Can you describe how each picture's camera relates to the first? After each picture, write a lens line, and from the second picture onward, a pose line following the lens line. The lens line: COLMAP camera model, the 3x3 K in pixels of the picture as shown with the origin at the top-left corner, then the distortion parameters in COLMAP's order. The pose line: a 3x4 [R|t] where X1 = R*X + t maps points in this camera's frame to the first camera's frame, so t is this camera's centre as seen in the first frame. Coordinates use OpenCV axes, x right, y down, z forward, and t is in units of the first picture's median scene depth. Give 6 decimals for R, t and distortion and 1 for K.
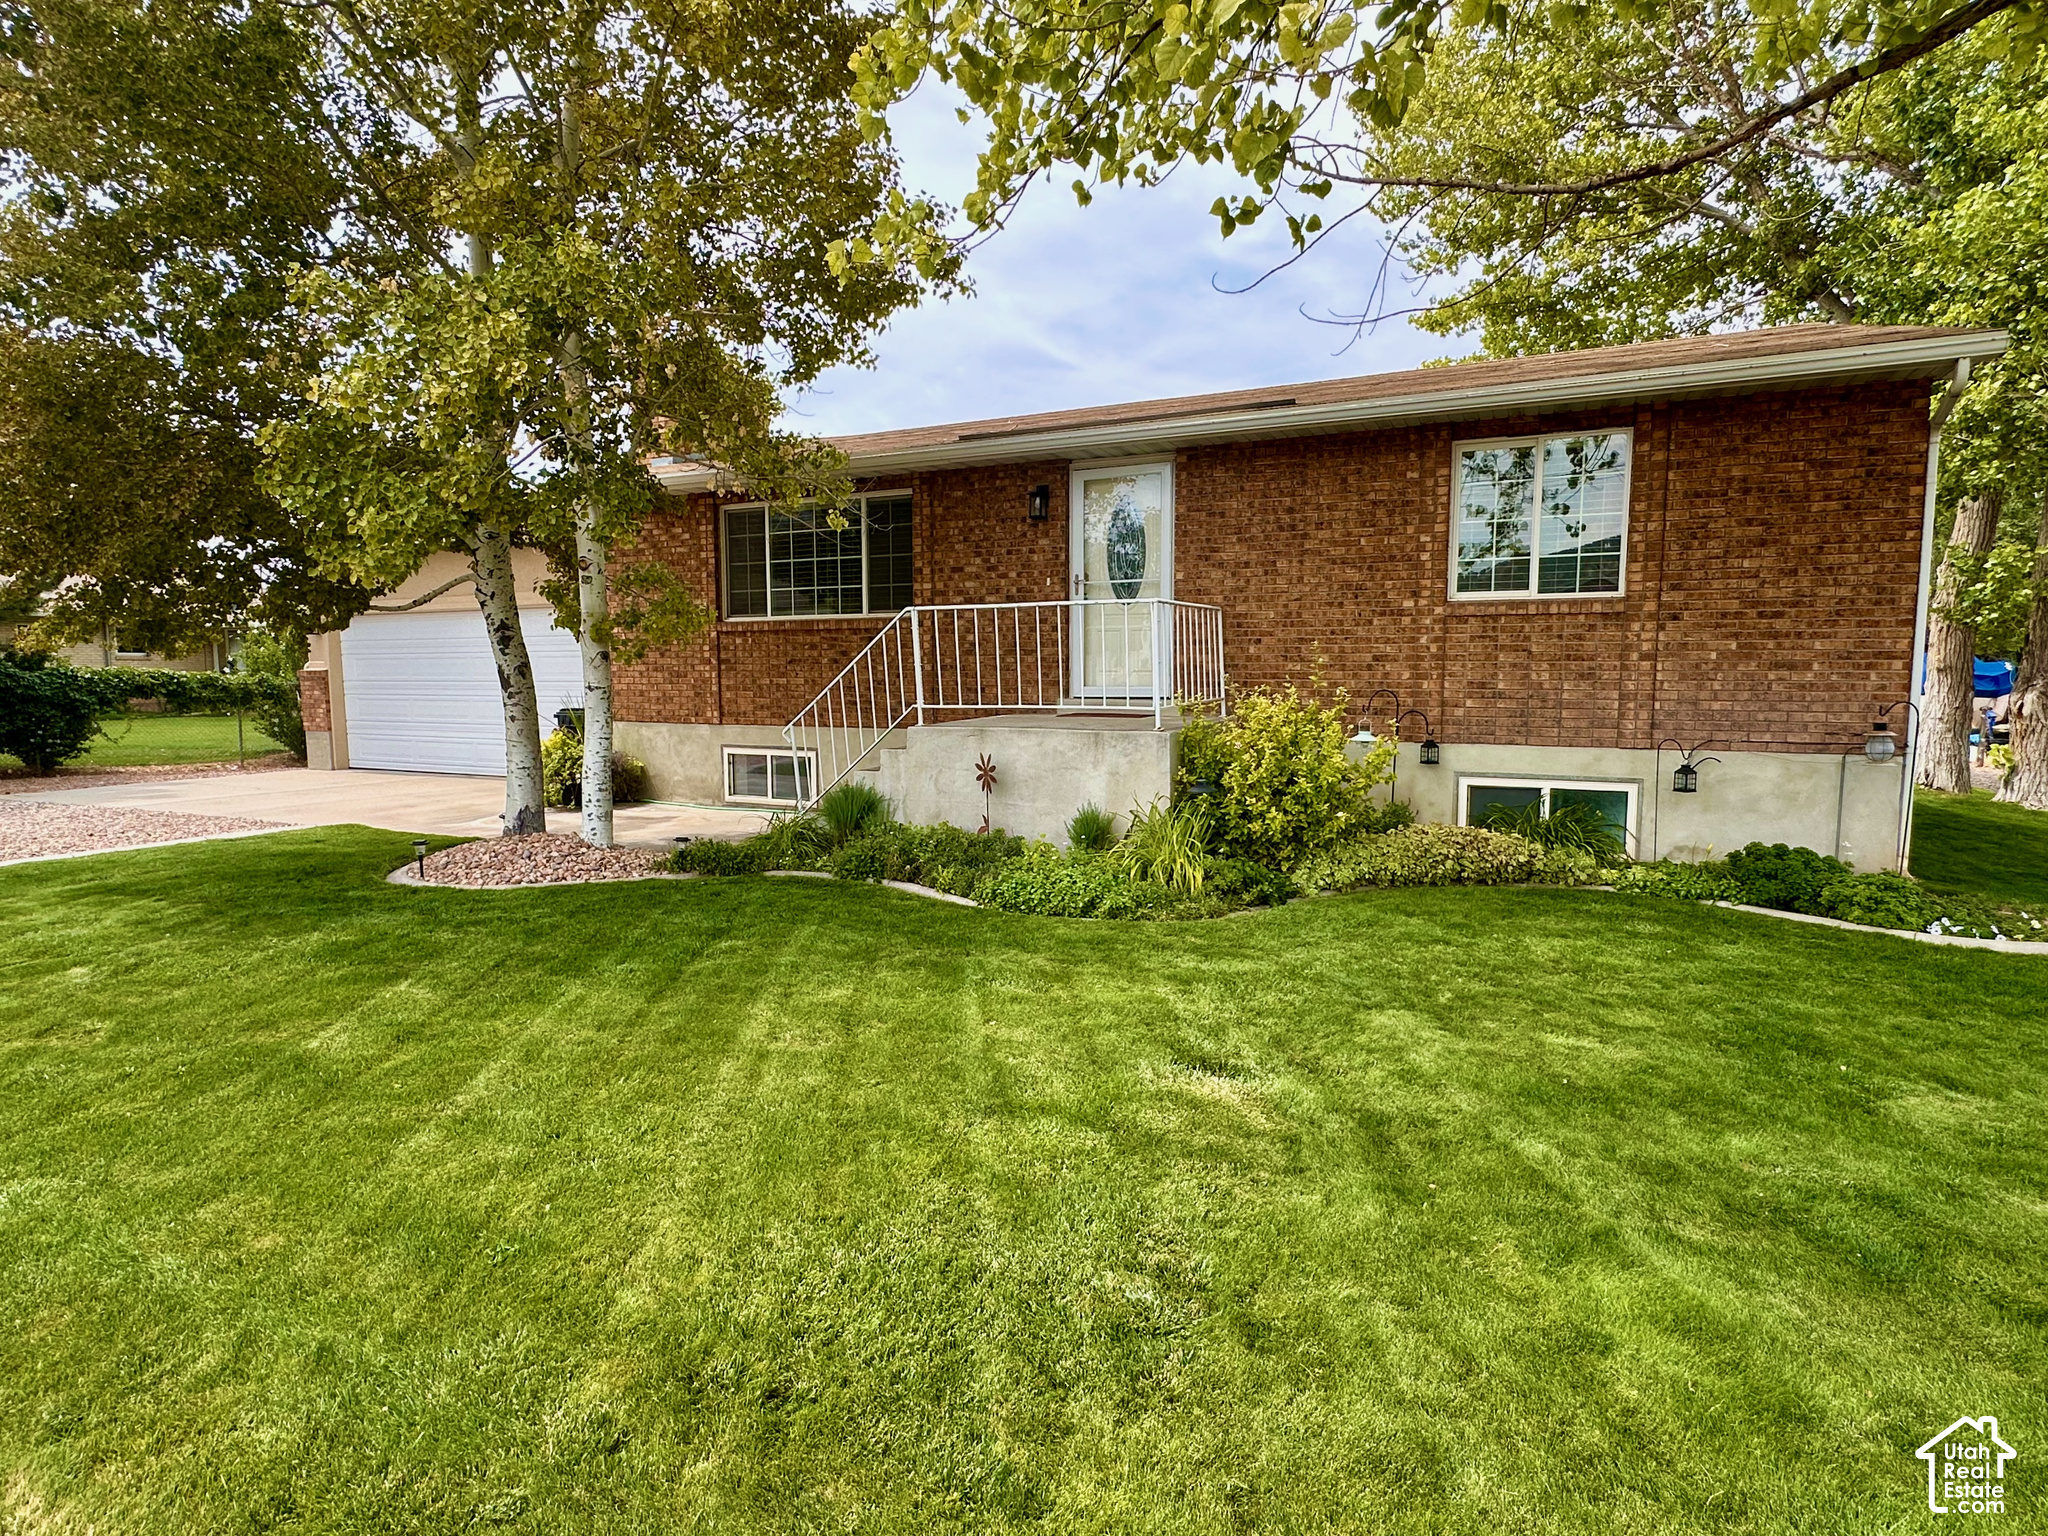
lens RADIAL K [[1058.6, 0, 1024.0], [0, 1058.6, 768.0], [0, 0, 1]] dist [-0.000975, -0.000578]
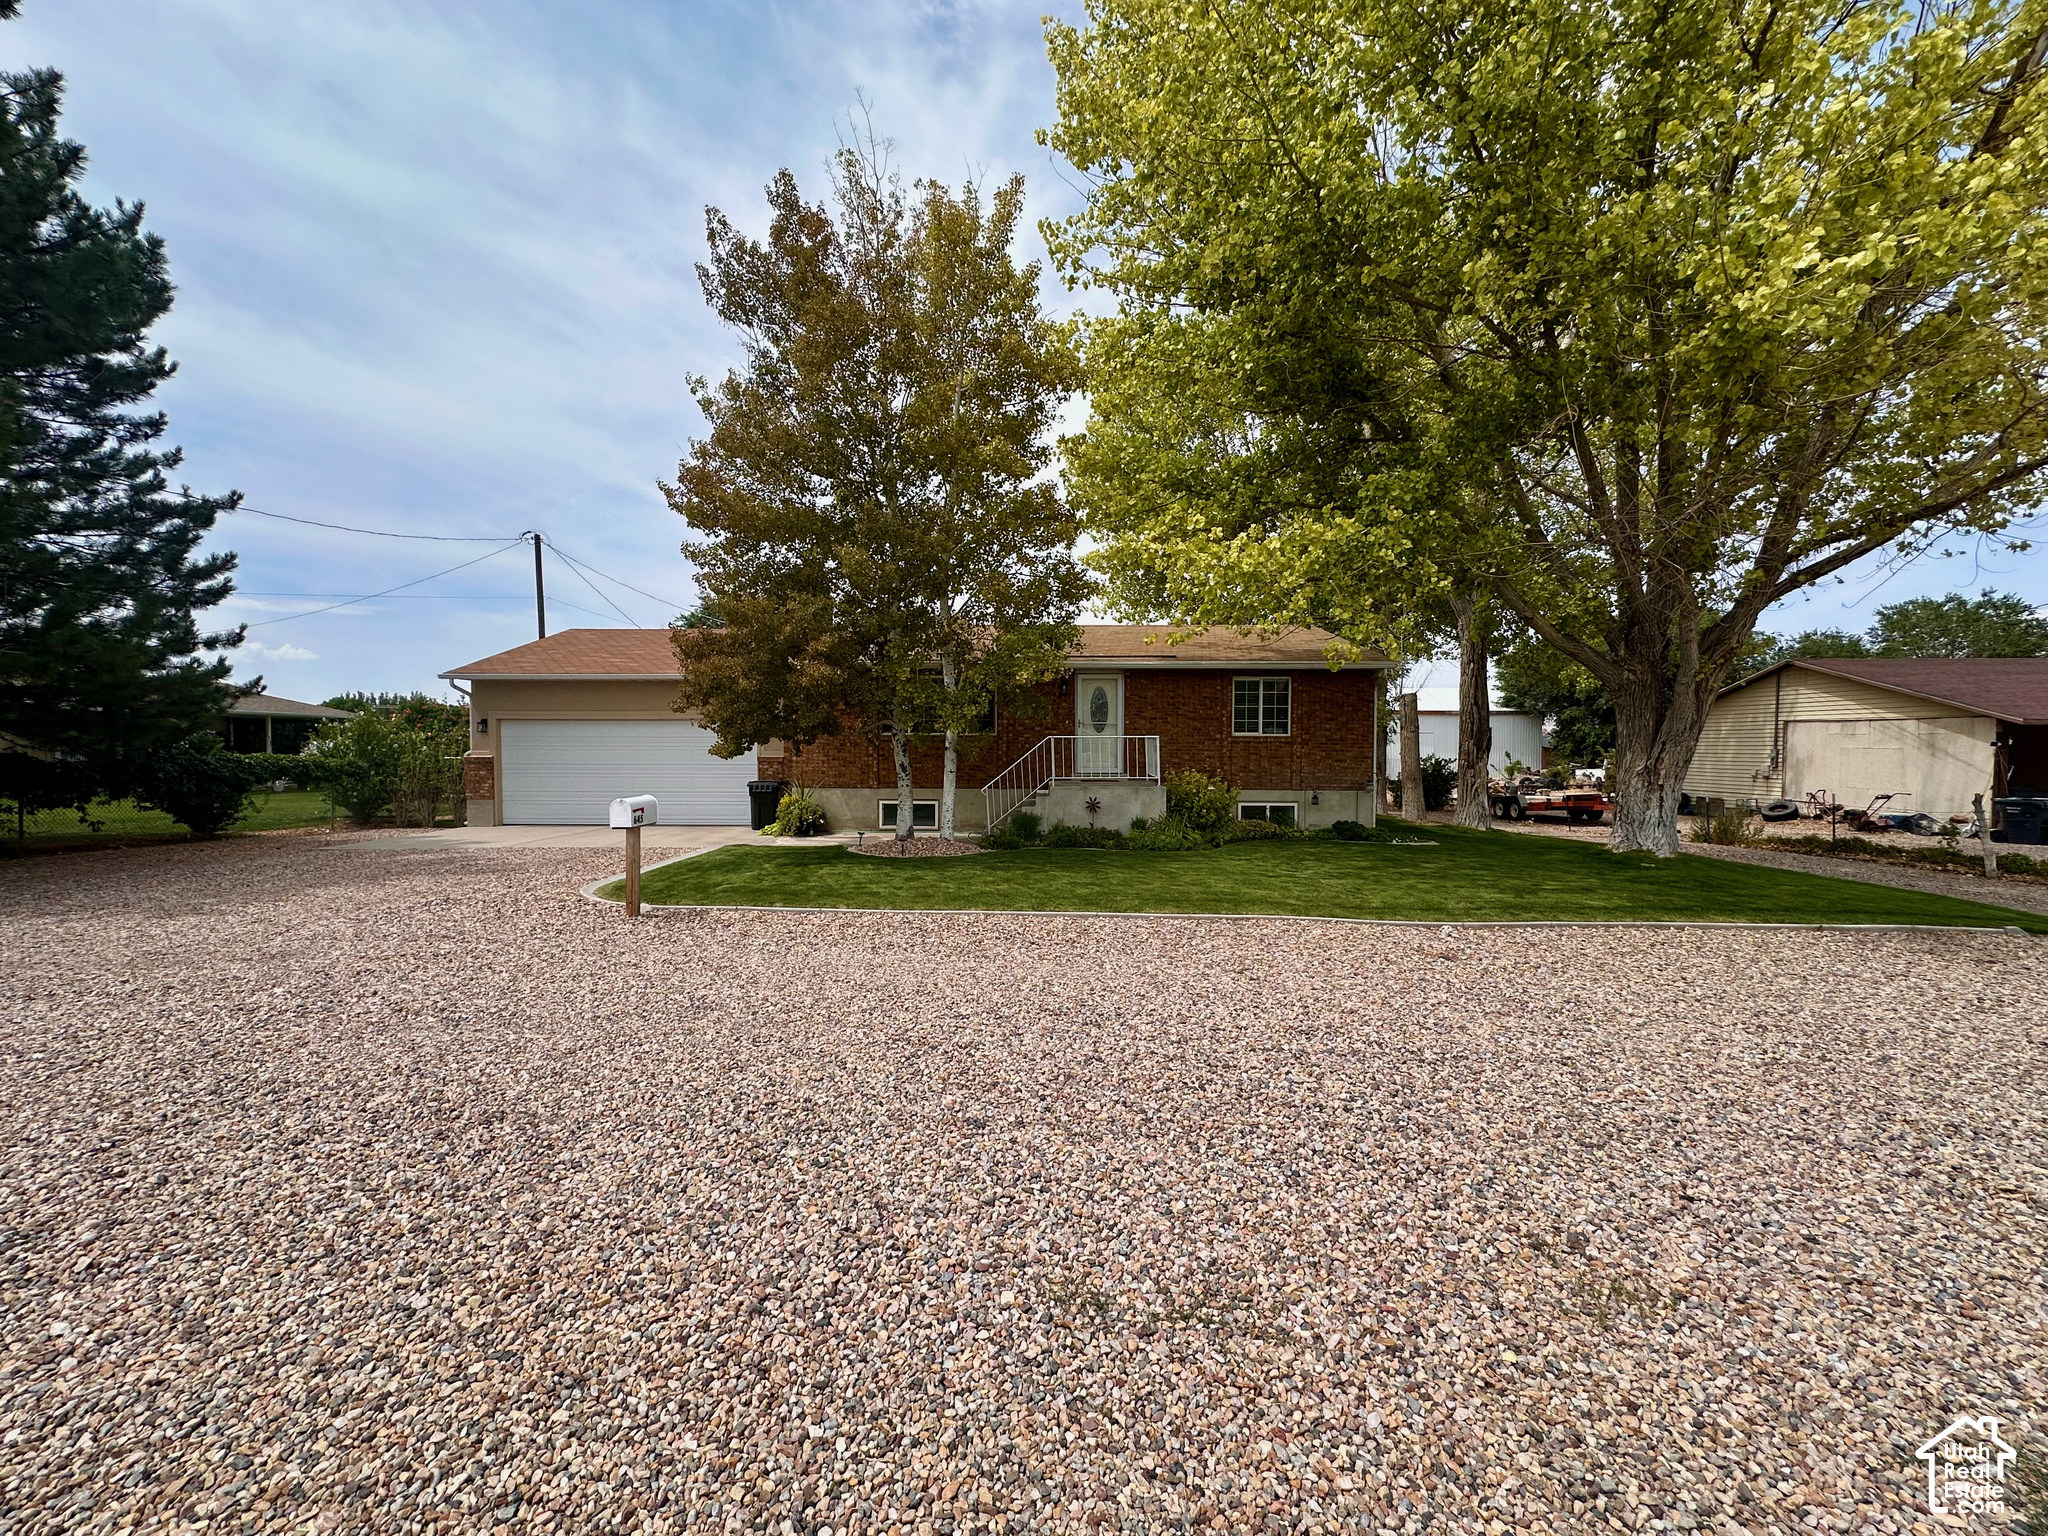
lens RADIAL K [[821.9, 0, 1024.0], [0, 821.9, 768.0], [0, 0, 1]] dist [0.001108, 0.000044]
pose [[0.910034, -0.005277, 0.414499, -0.902913], [0.032947, 0.997677, -0.059633, 0.026491], [-0.413222, 0.067924, 0.908094, -0.626510]]
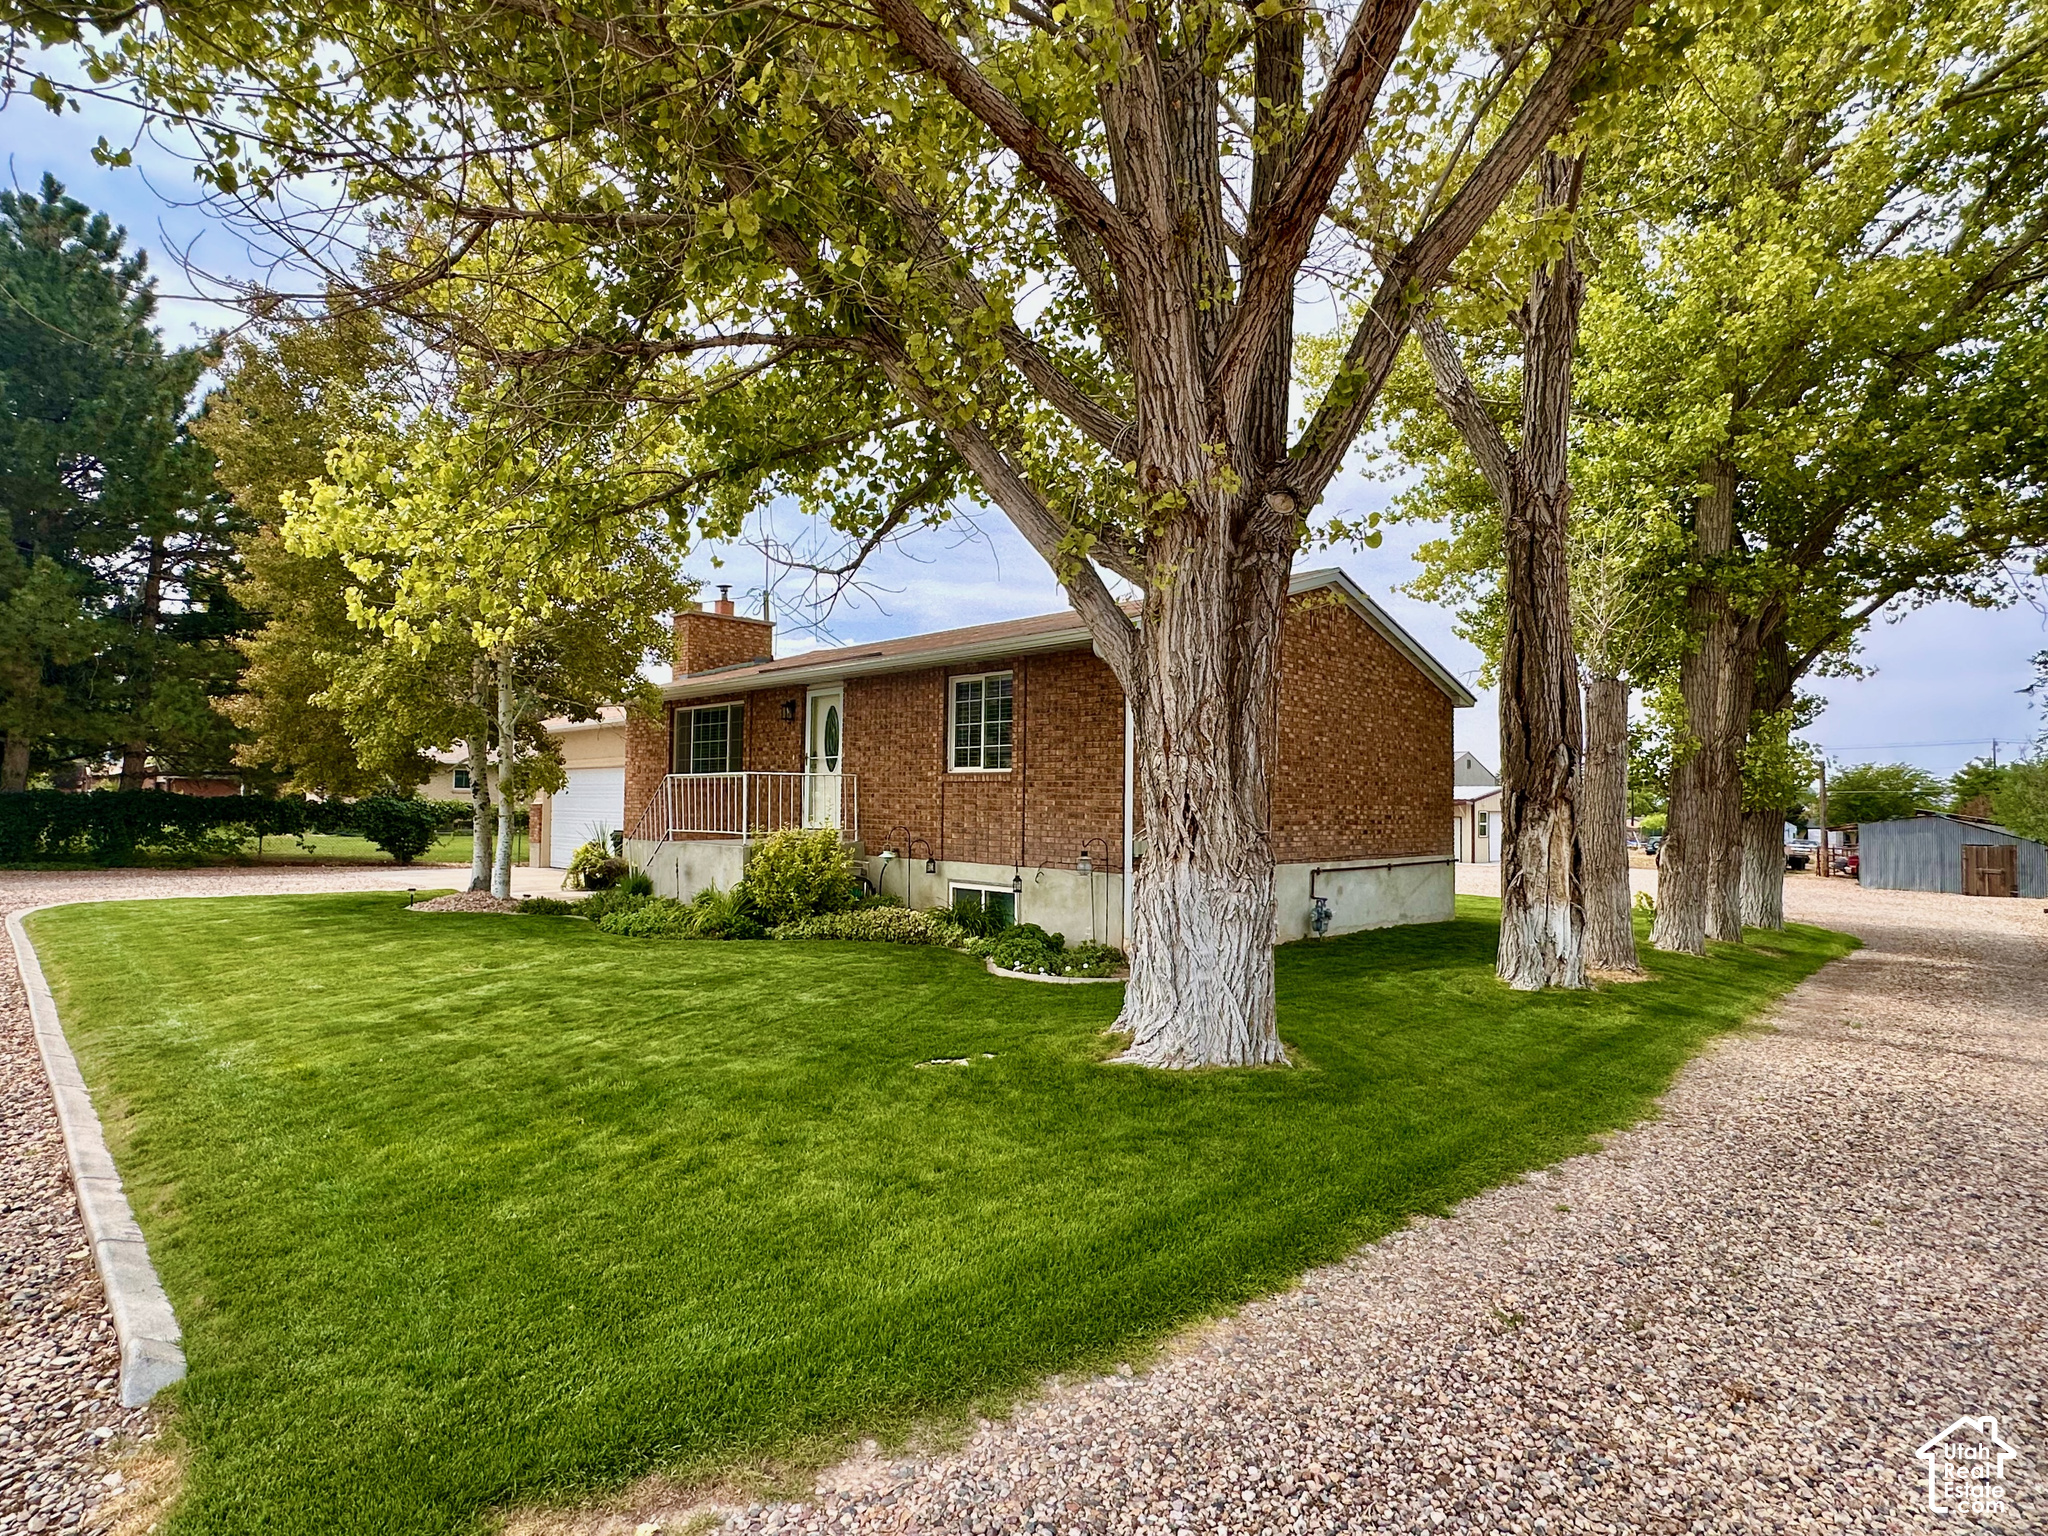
lens RADIAL K [[1058.6, 0, 1024.0], [0, 1058.6, 768.0], [0, 0, 1]] dist [-0.000975, -0.000578]
pose [[0.944386, 0.003410, -0.328820, 1.027247], [-0.046414, 0.991318, -0.123022, 0.028851], [0.325546, 0.131442, 0.936345, -0.473026]]
